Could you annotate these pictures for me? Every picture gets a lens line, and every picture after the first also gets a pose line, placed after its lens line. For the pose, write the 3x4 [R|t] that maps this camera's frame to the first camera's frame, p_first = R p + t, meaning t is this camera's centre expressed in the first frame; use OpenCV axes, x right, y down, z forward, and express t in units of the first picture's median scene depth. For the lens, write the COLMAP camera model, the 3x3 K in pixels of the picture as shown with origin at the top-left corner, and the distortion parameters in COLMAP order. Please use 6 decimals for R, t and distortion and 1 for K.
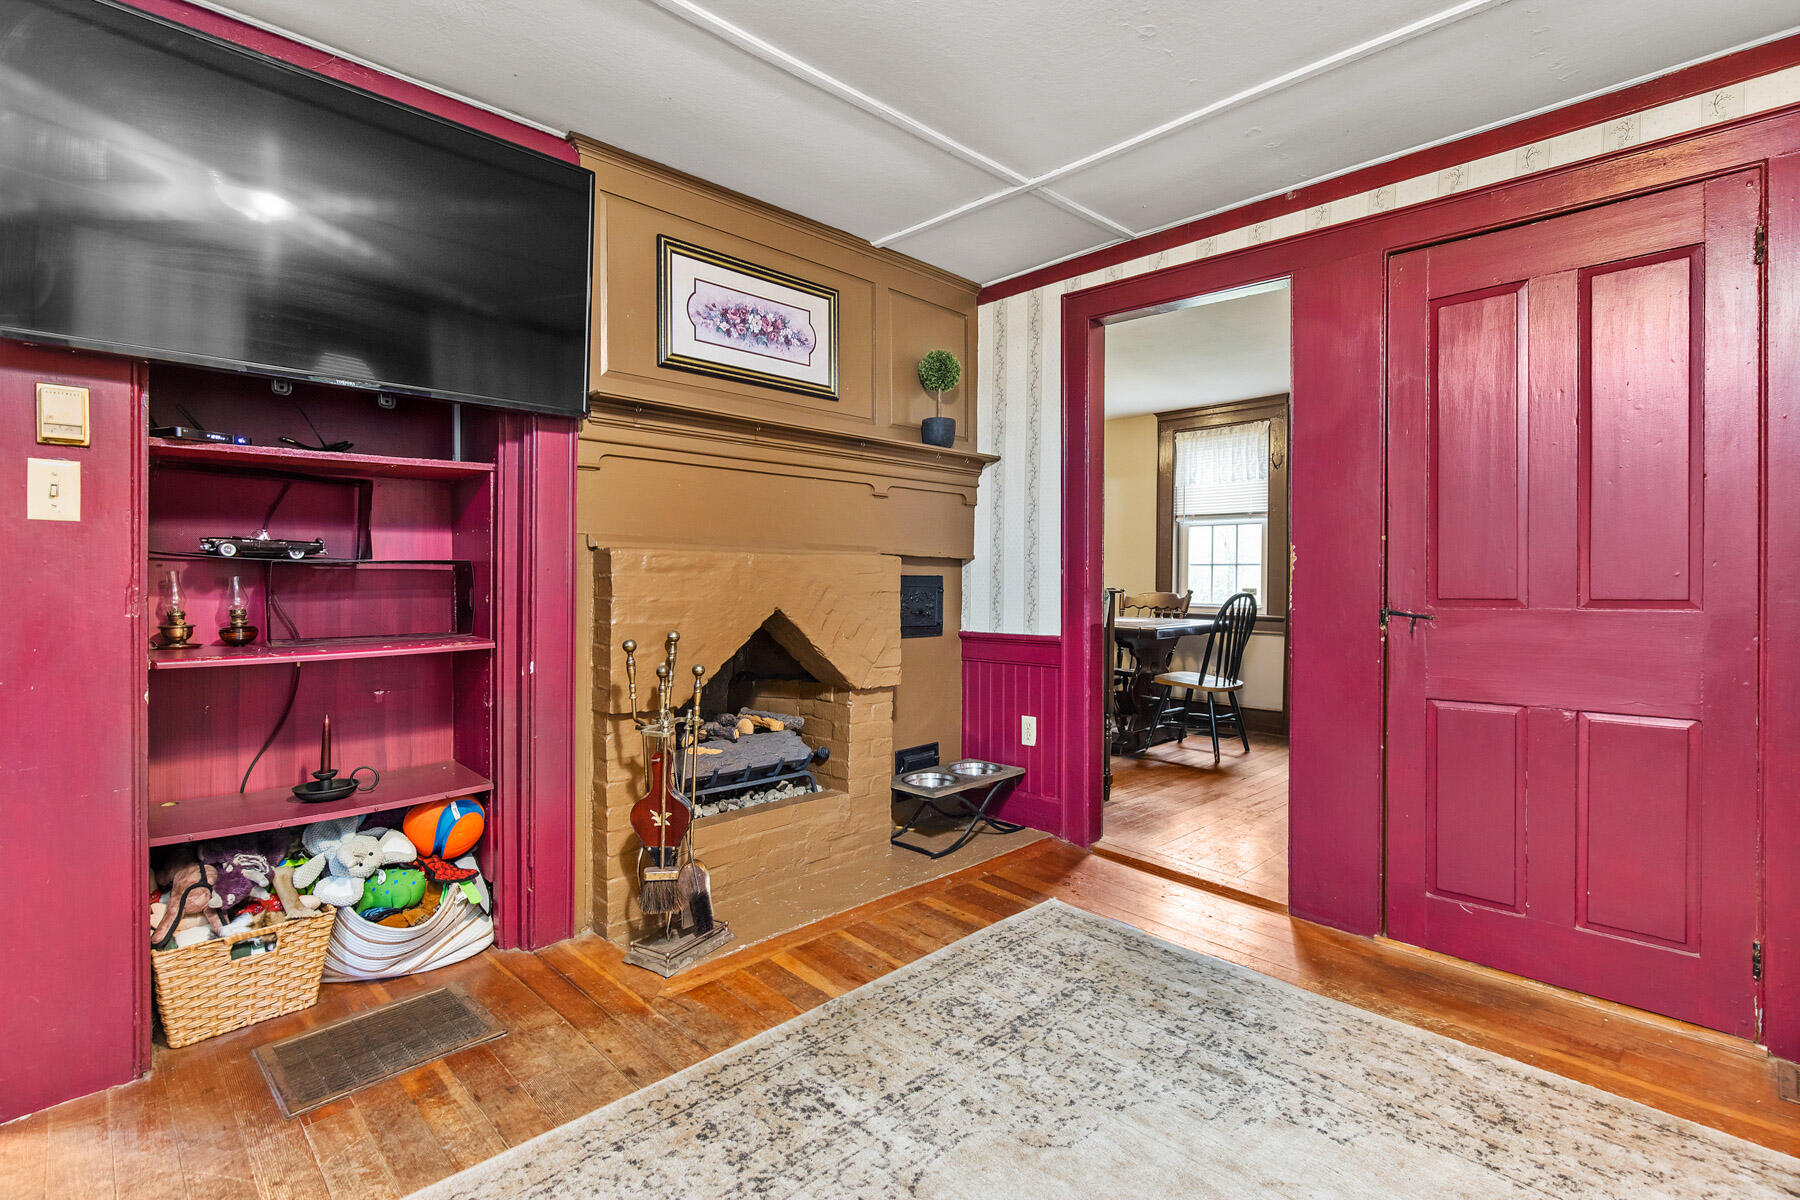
lens RADIAL K [[869.8, 0, 903.4], [0, 869.8, 585.4], [0, 0, 1]] dist [-0.002361, -0.000663]
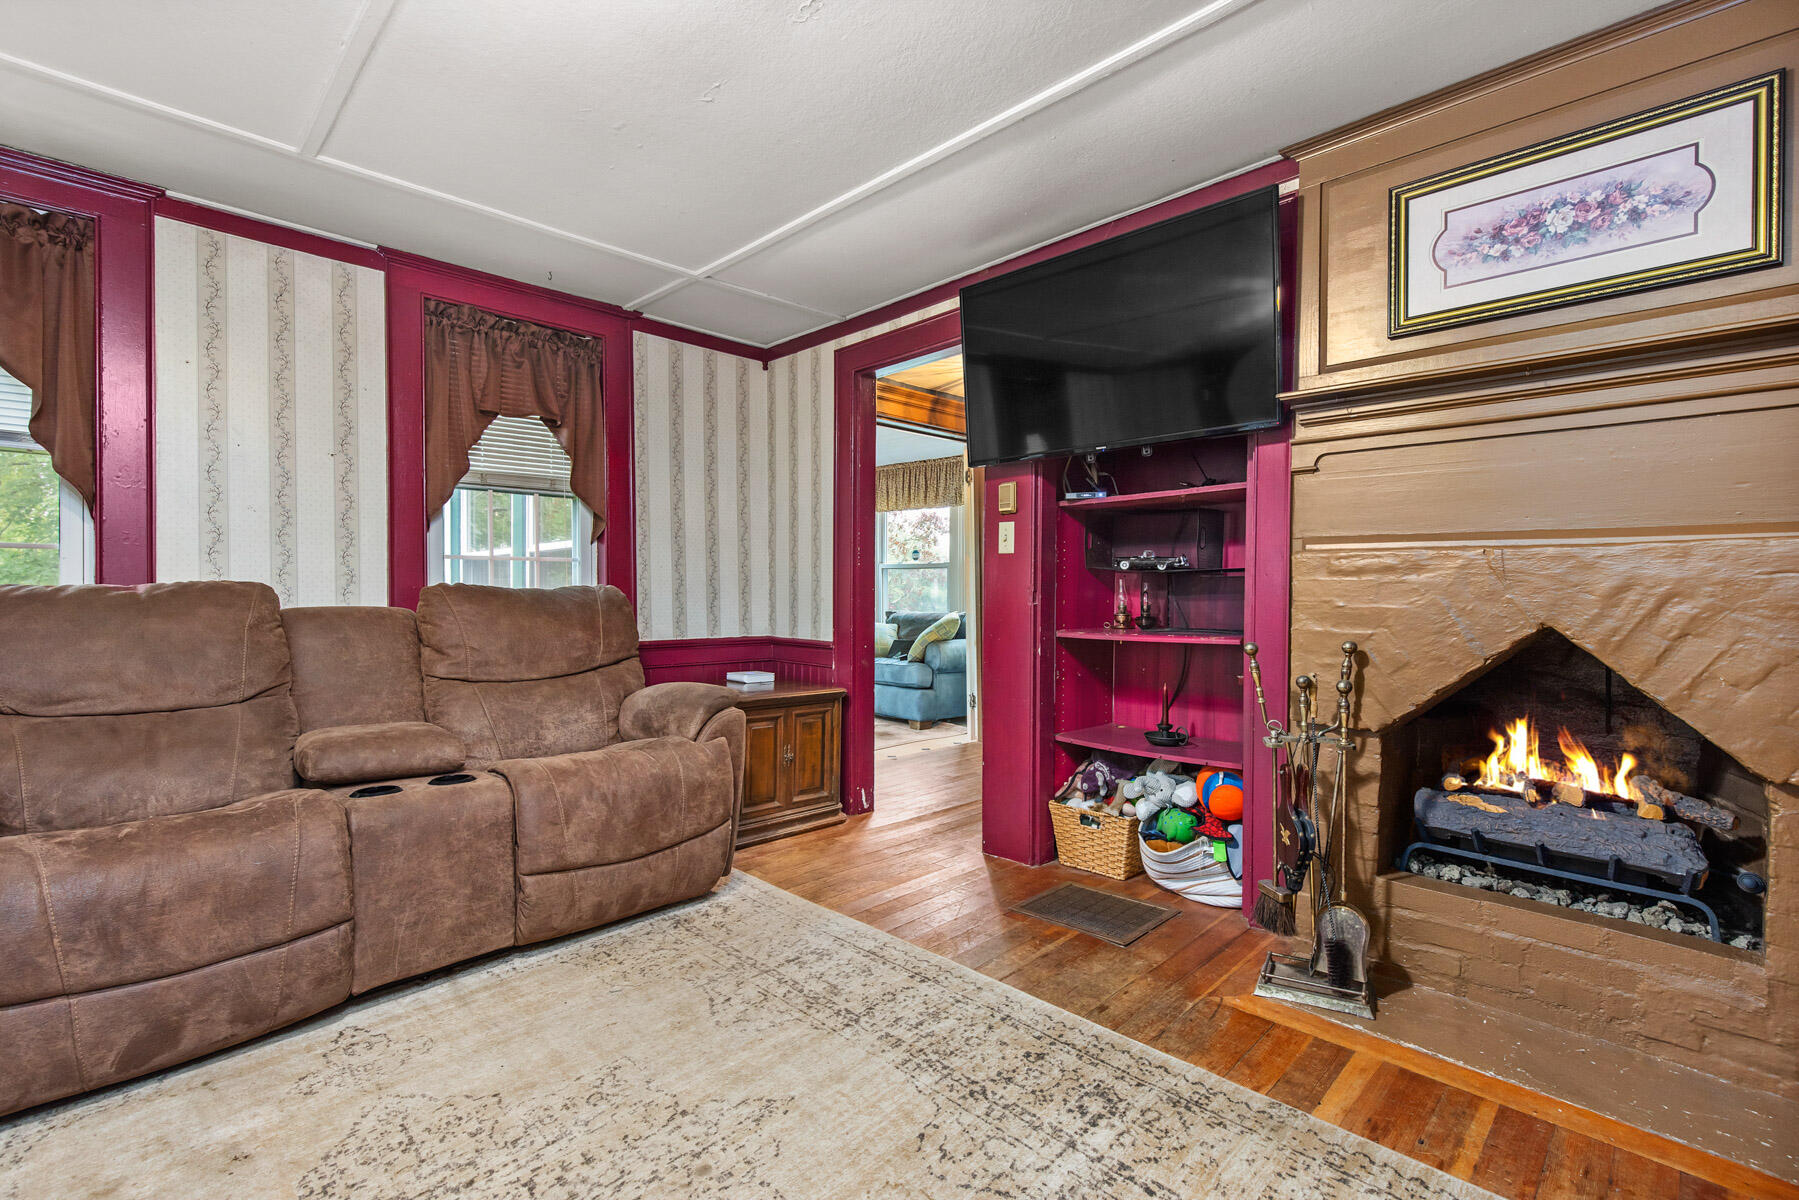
lens RADIAL K [[818.6, 0, 895.2], [0, 818.6, 582.0], [0, 0, 1]] dist [0.003319, 0.000647]
pose [[-0.022386, -0.005053, -0.999737, 0.587010], [-0.009451, 0.999944, -0.004842, 0.000449], [0.999705, 0.009340, -0.022432, 0.555601]]
